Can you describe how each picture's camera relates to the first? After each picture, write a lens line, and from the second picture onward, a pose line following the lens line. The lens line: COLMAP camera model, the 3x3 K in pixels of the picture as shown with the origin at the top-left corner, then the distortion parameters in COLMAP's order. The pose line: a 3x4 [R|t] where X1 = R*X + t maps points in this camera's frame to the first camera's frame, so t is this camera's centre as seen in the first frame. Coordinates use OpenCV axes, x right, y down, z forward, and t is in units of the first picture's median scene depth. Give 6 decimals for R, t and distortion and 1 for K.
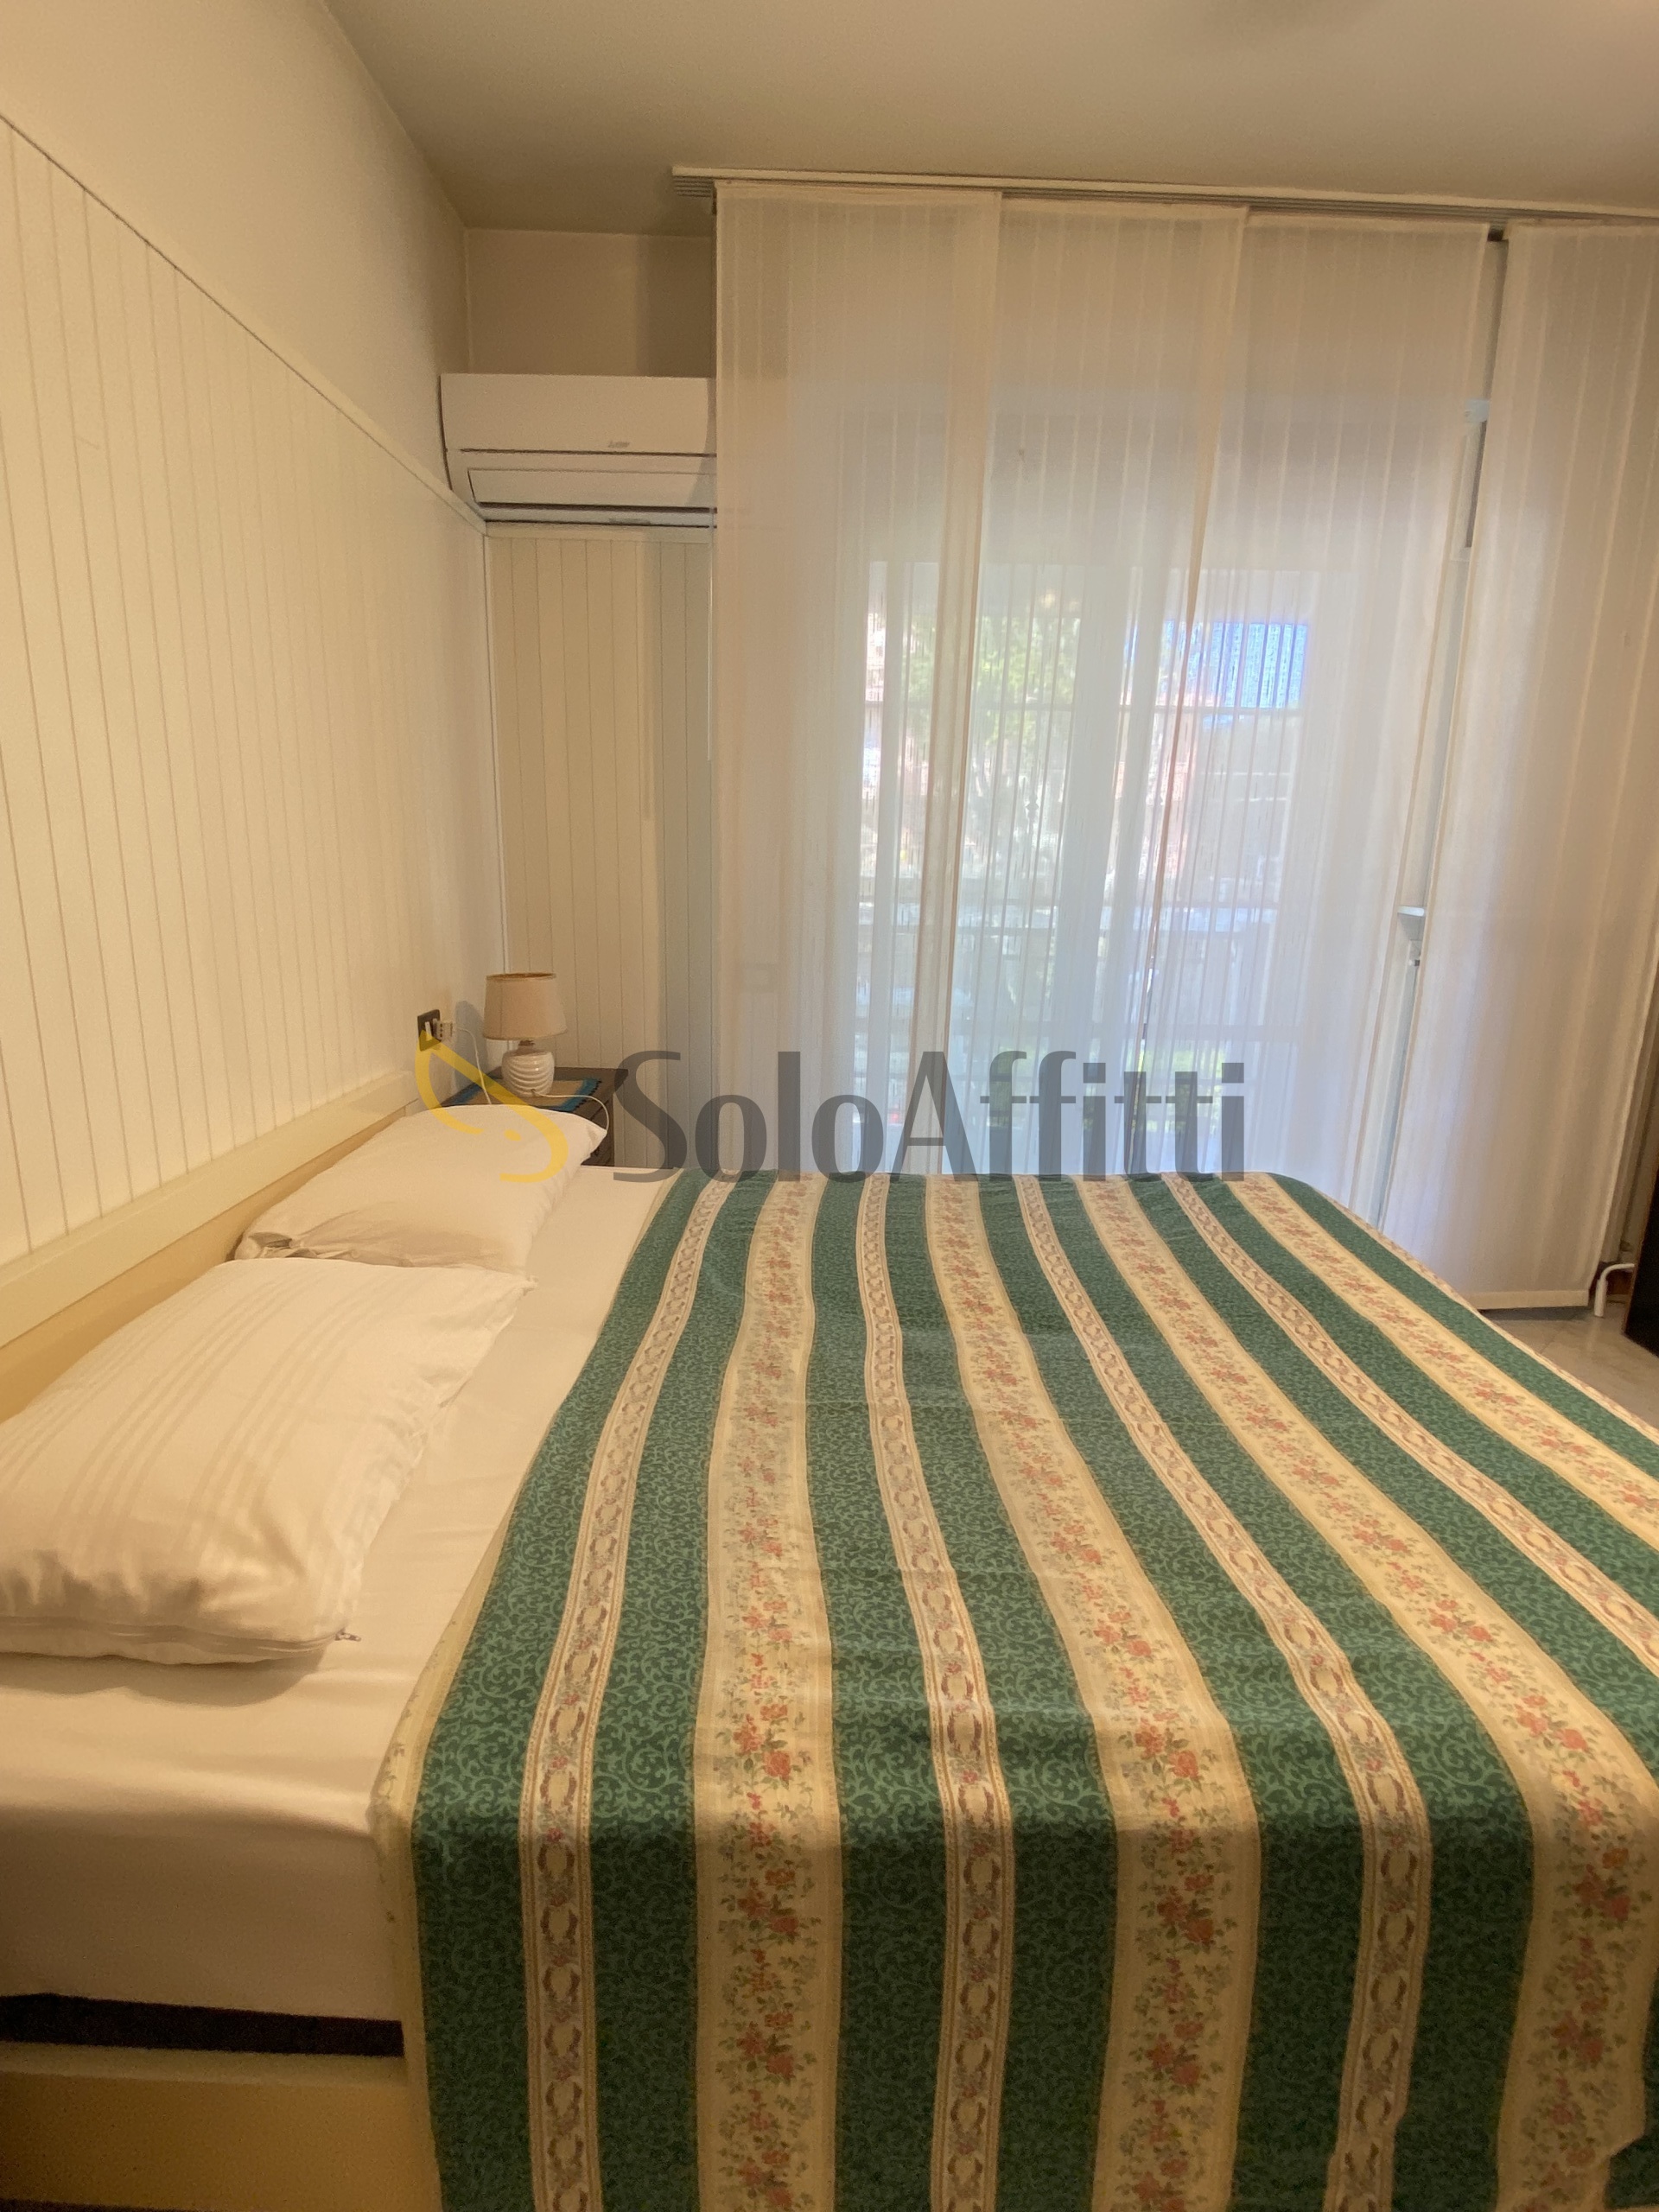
lens RADIAL K [[1092.2, 0, 827.3], [0, 1092.2, 1090.7], [0, 0, 1]] dist [0.049170, -0.036712]
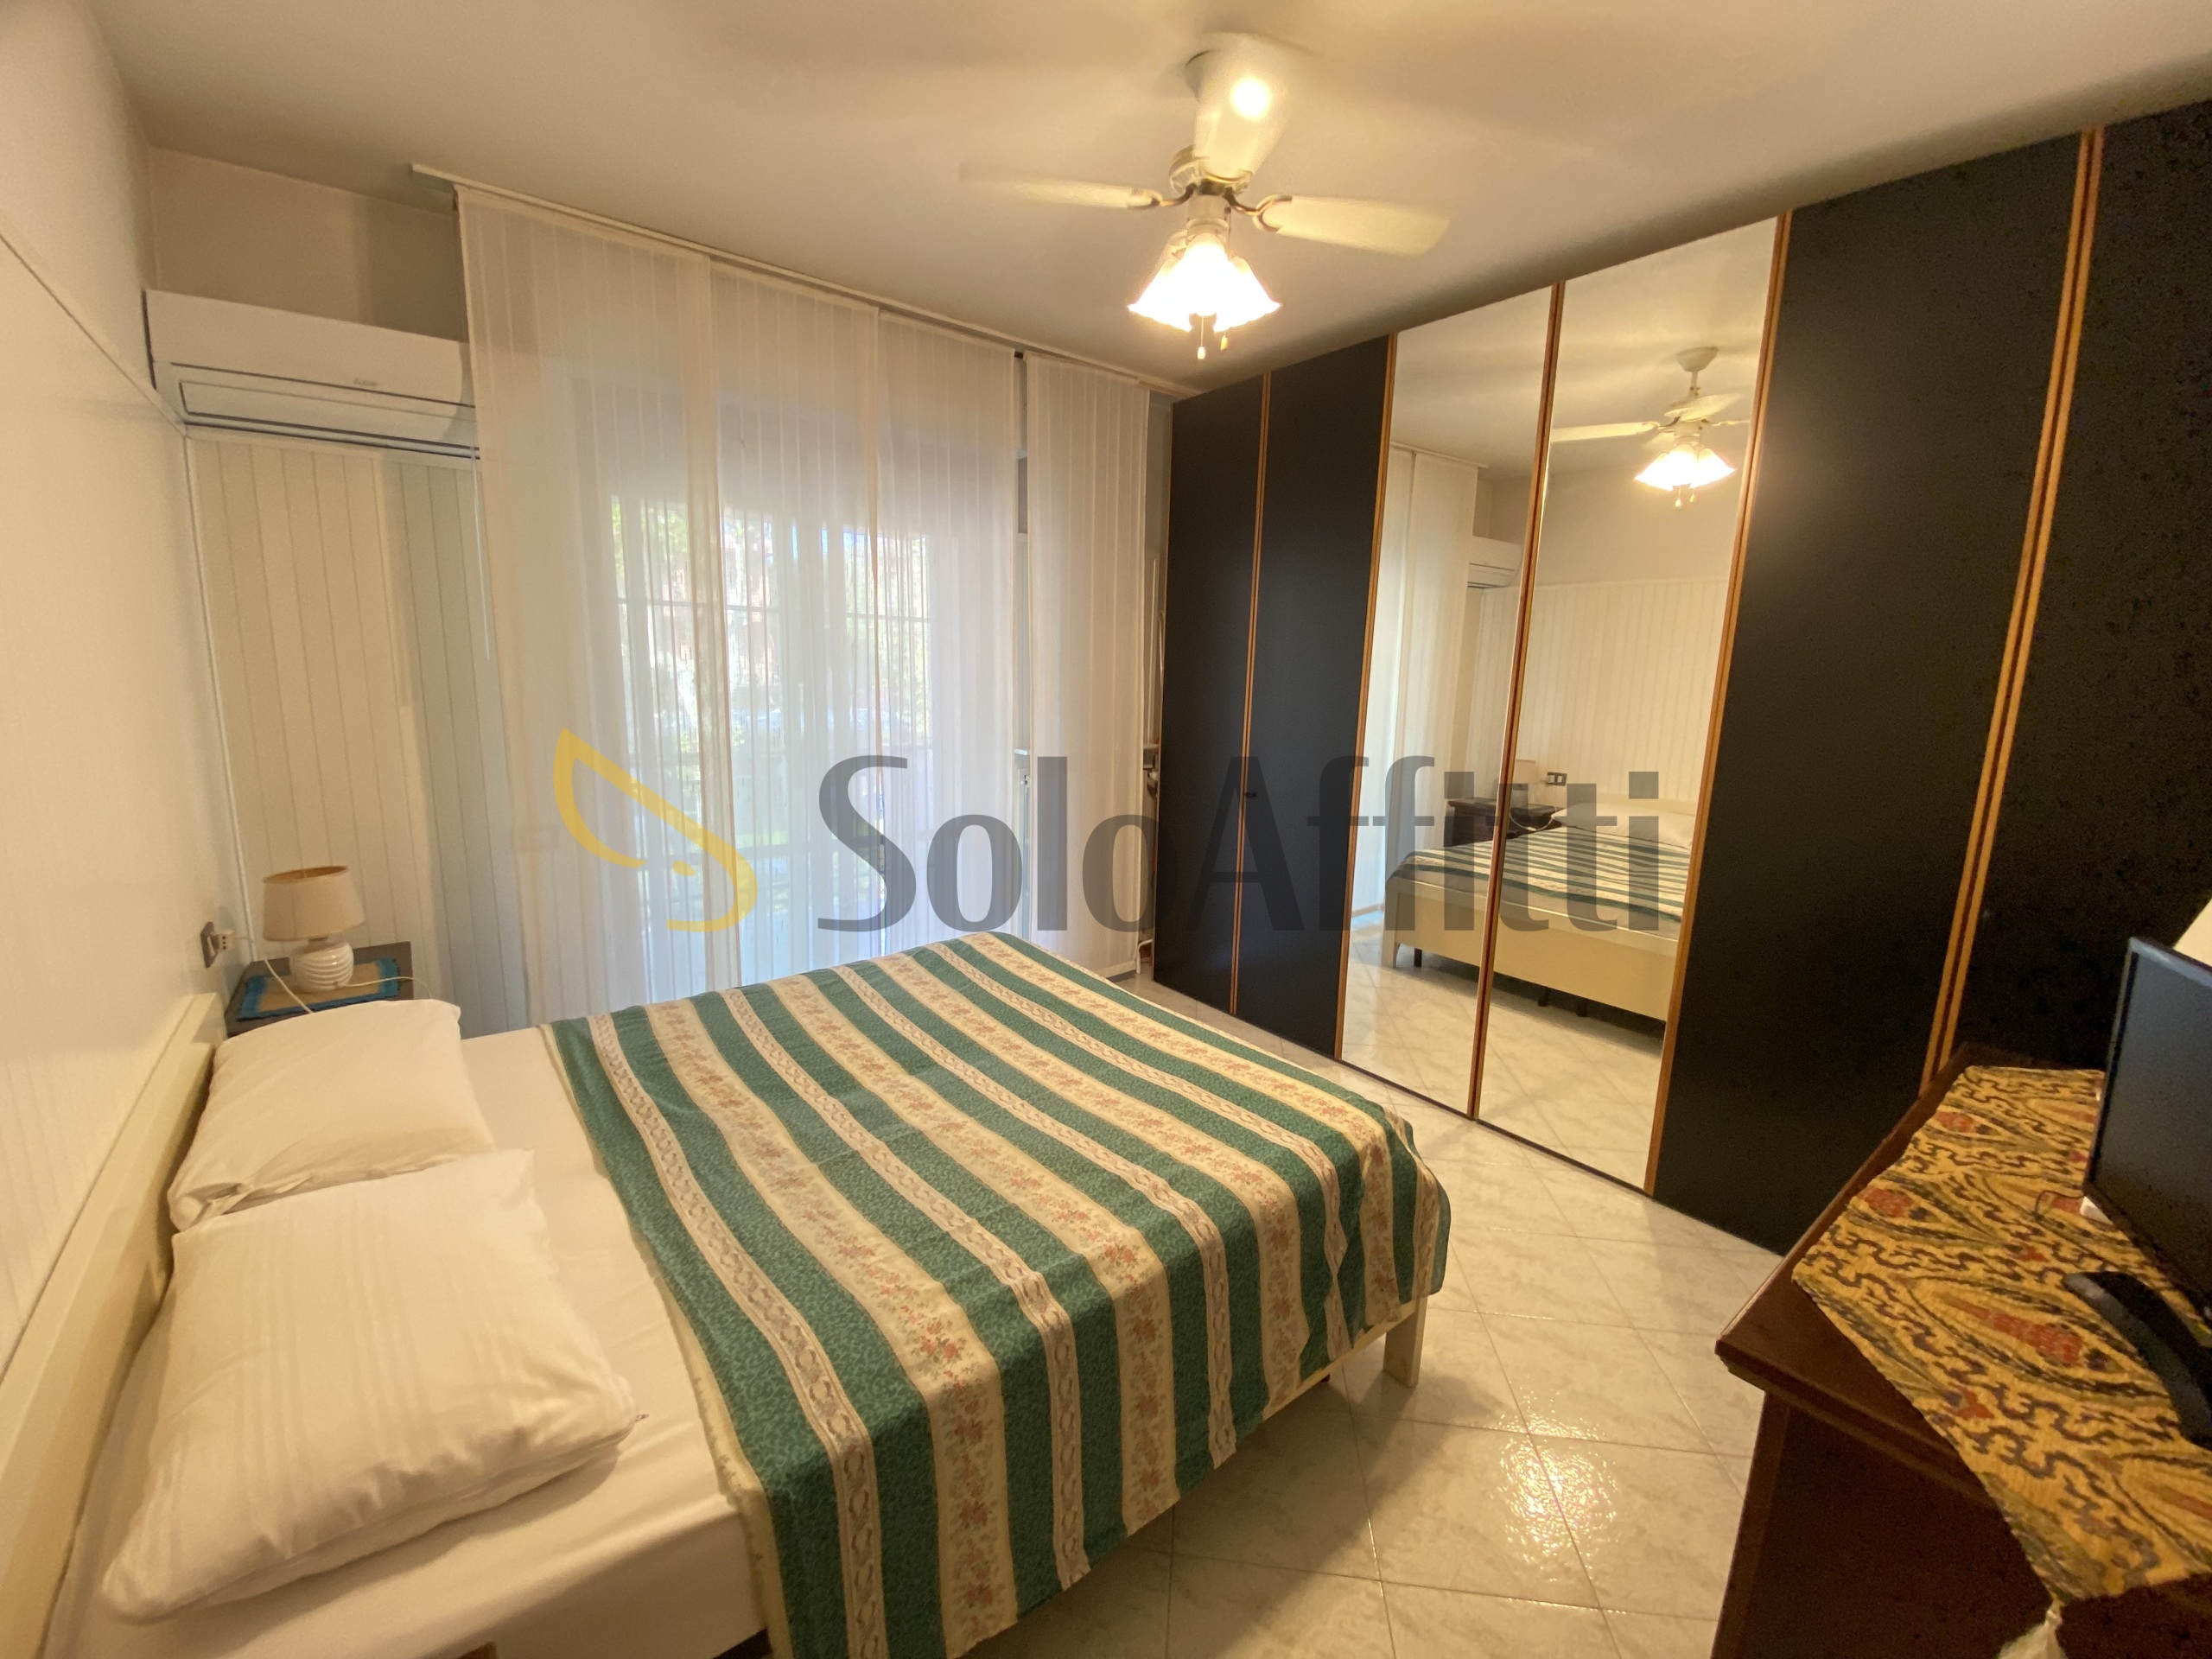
lens RADIAL K [[913.6, 0, 1093.3], [0, 913.6, 790.7], [0, 0, 1]] dist [0.036720, -0.022305]
pose [[0.791525, -0.096876, 0.603409, -0.406623], [0.136791, 0.990389, -0.020431, -0.126277], [-0.595631, 0.098713, 0.797170, -0.234524]]
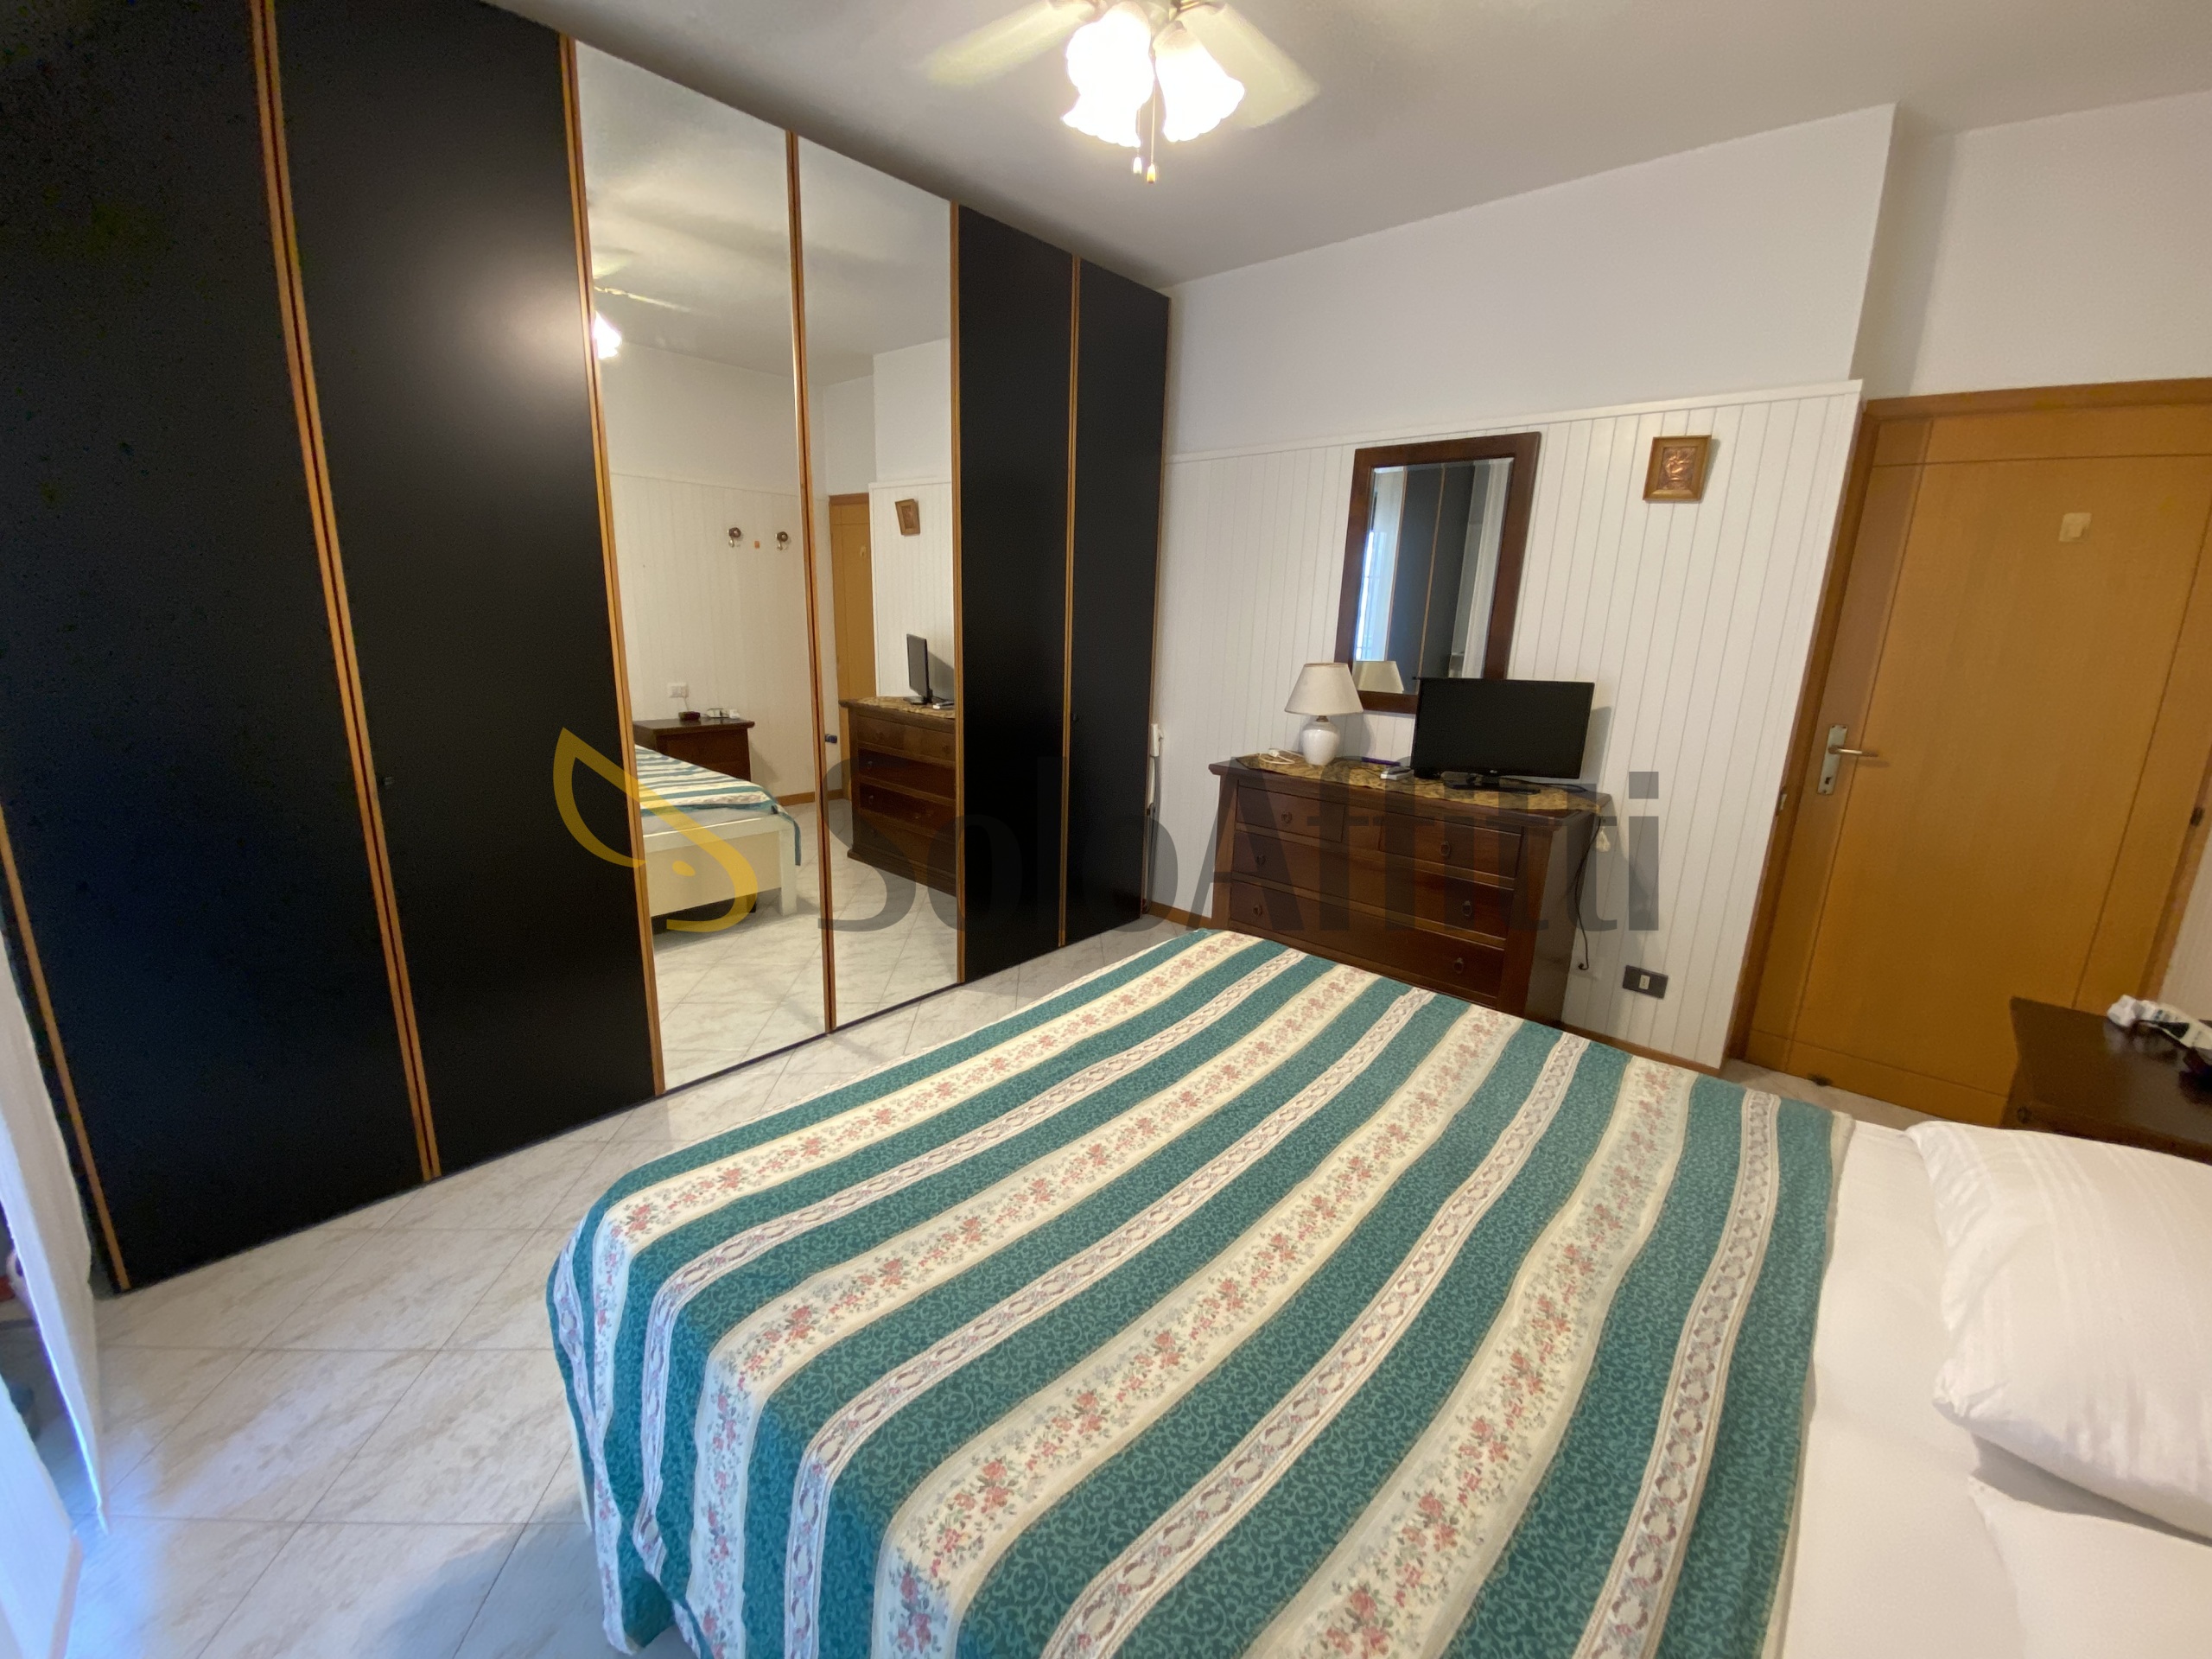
lens RADIAL K [[899.0, 0, 1102.7], [0, 899.0, 828.1], [0, 0, 1]] dist [0.002563, -0.014860]
pose [[-0.751162, -0.205661, 0.627263, -0.163469], [0.099514, 0.904089, 0.415596, -0.528169], [-0.652574, 0.374601, -0.658651, 1.841559]]
